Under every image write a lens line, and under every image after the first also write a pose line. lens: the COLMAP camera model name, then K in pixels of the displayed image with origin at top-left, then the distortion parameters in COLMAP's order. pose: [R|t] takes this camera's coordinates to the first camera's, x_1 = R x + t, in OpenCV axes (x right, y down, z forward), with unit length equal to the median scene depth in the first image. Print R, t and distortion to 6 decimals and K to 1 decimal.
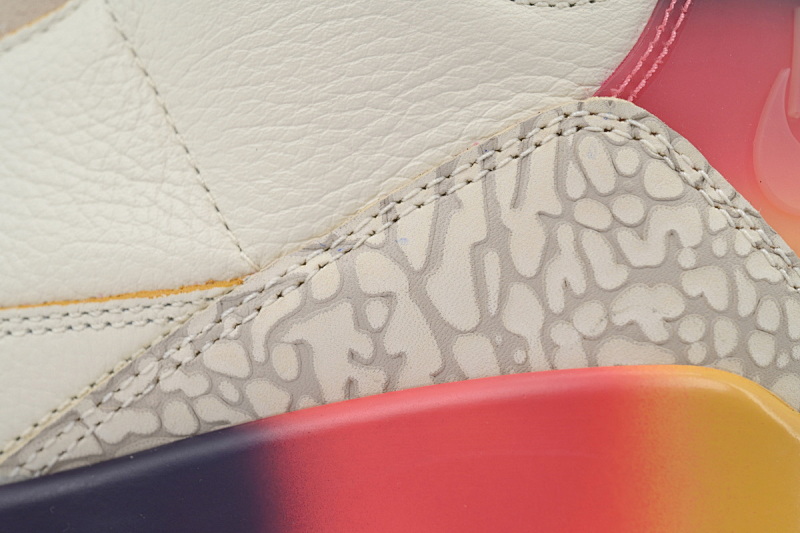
lens RADIAL K [[2249.5, 0, 400.1], [0, 2249.5, 266.9], [0, 0, 1]] dist [-0.288745, 0.000000]
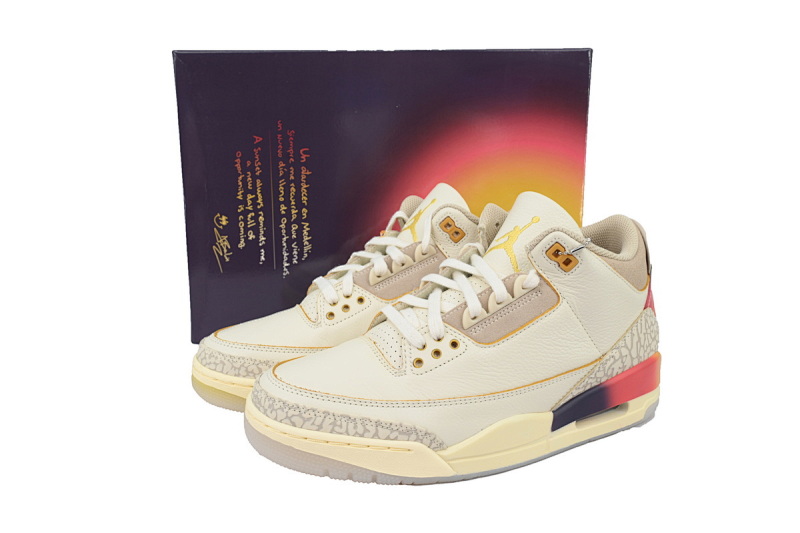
lens RADIAL K [[654.4, 0, 398.9], [0, 654.4, 266.7], [0, 0, 1]] dist [0.010987, -0.006204]
pose [[0.686383, -0.212822, 0.695403, -1.356125], [-0.013962, 0.952189, 0.305190, -0.628516], [-0.727107, -0.219186, 0.650595, 0.447793]]
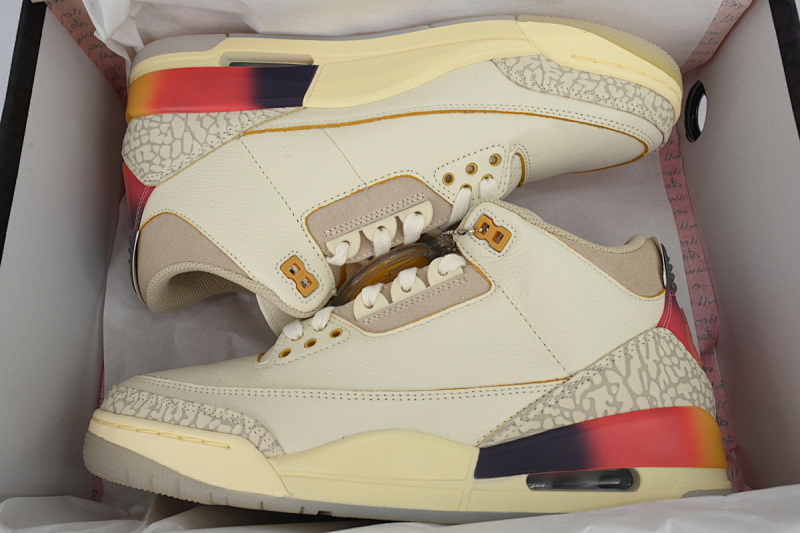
lens RADIAL K [[654.4, 0, 398.5], [0, 654.4, 265.4], [0, 0, 1]] dist [0.010987, -0.006204]
pose [[0.919455, 0.098566, 0.380641, -0.679049], [-0.009041, 0.973114, -0.230146, 0.067303], [-0.393091, 0.208167, 0.895626, 0.231875]]
